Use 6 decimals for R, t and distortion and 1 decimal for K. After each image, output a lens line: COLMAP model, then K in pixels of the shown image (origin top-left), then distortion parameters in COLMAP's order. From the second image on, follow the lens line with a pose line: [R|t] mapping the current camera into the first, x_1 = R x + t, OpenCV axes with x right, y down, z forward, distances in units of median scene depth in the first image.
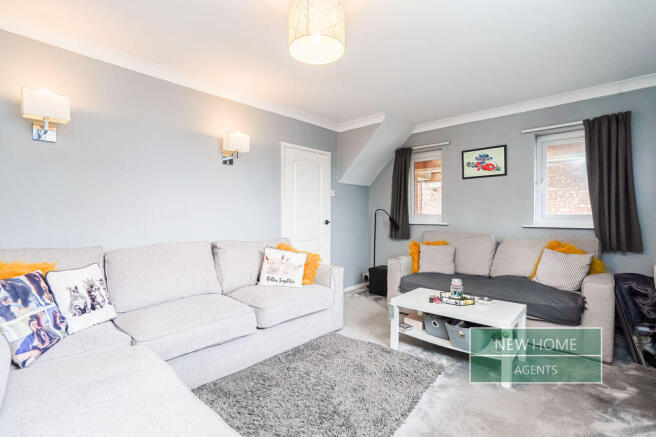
lens RADIAL K [[307.8, 0, 327.7], [0, 307.8, 218.3], [0, 0, 1]] dist [-0.014275, 0.005729]
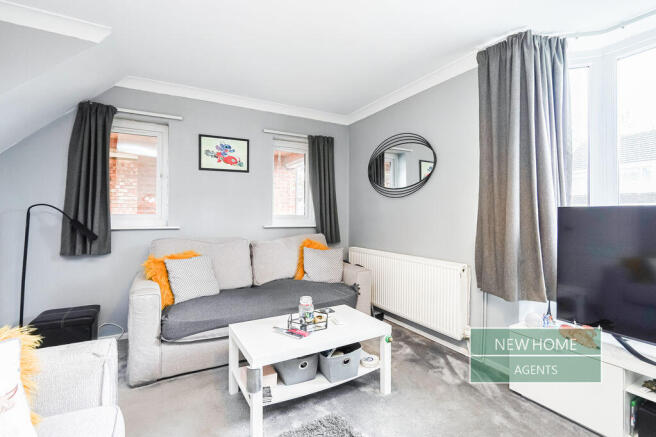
lens RADIAL K [[307.8, 0, 326.8], [0, 307.8, 214.4], [0, 0, 1]] dist [-0.014275, 0.005729]
pose [[0.304204, 0.005352, 0.952592, -0.227452], [0.007336, 0.999941, -0.007961, -0.005018], [-0.952579, 0.009410, 0.304147, 0.491682]]
